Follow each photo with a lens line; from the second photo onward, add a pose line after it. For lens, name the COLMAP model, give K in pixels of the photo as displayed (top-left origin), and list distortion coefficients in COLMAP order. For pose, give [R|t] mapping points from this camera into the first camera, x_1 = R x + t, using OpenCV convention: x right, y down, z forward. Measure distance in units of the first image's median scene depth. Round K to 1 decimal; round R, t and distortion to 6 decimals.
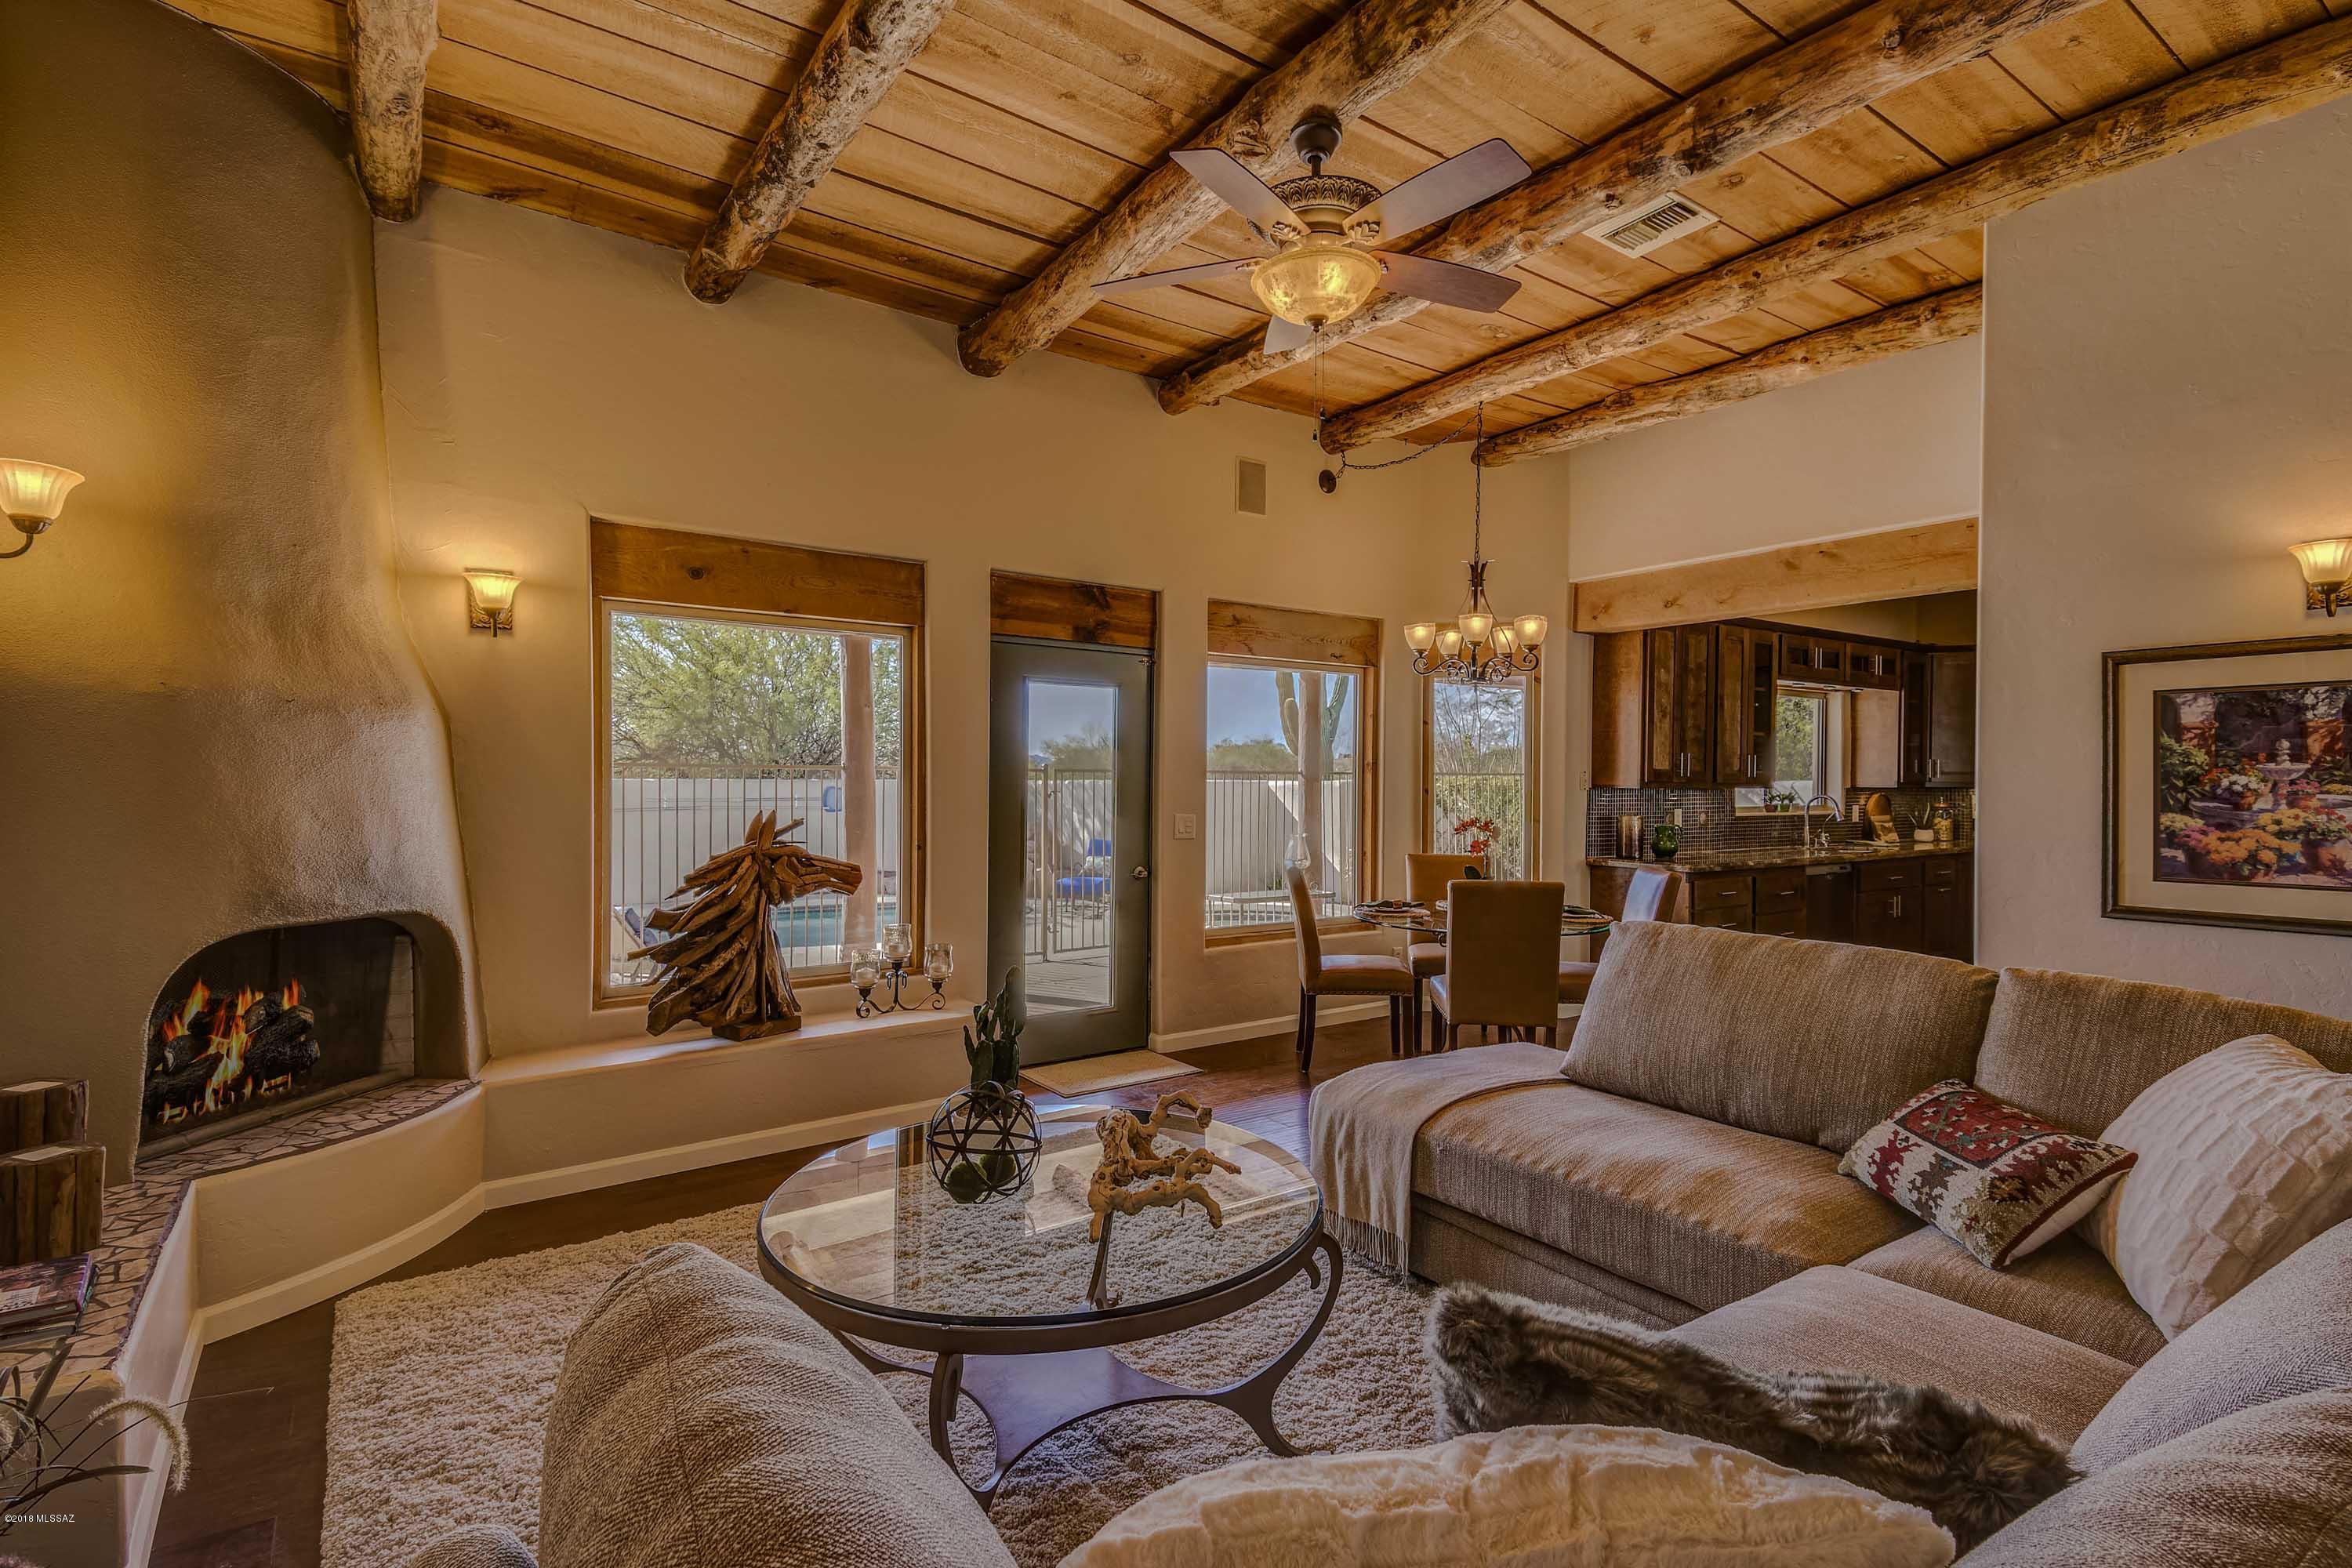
lens RADIAL K [[1112.4, 0, 1176.0], [0, 1112.4, 784.0], [0, 0, 1]] dist [0.074178, 0.000031]
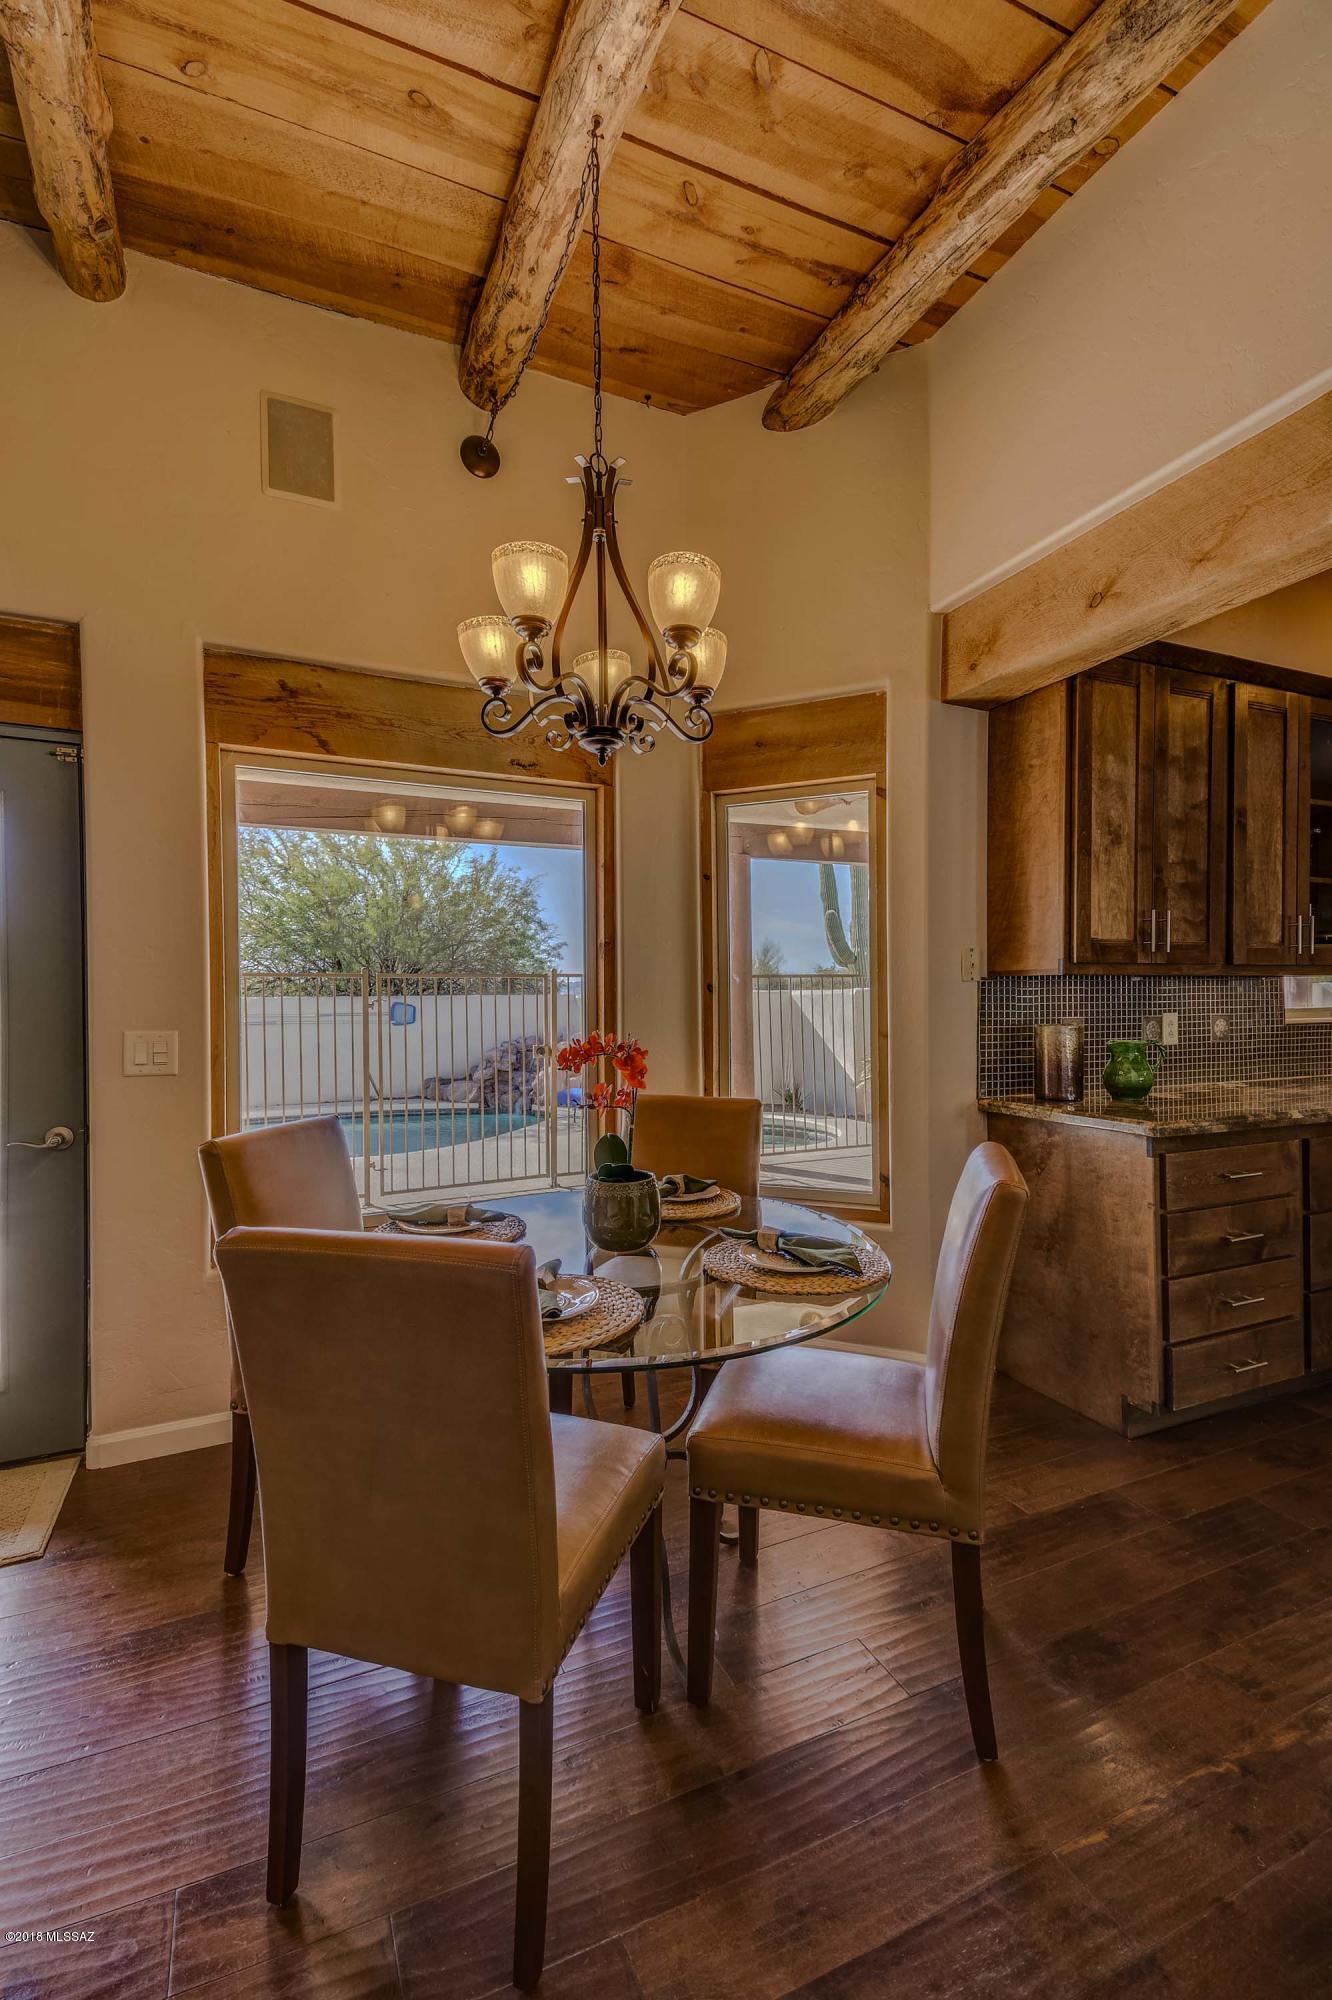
lens RADIAL K [[863.4, 0, 666.0], [0, 863.4, 1000.0], [0, 0, 1]] dist [0.073825, -0.039327]
pose [[0.981126, -0.013949, -0.192866, 0.299719], [0.013547, 0.999902, -0.003404, 0.014538], [0.192895, 0.000727, 0.981219, 0.539835]]
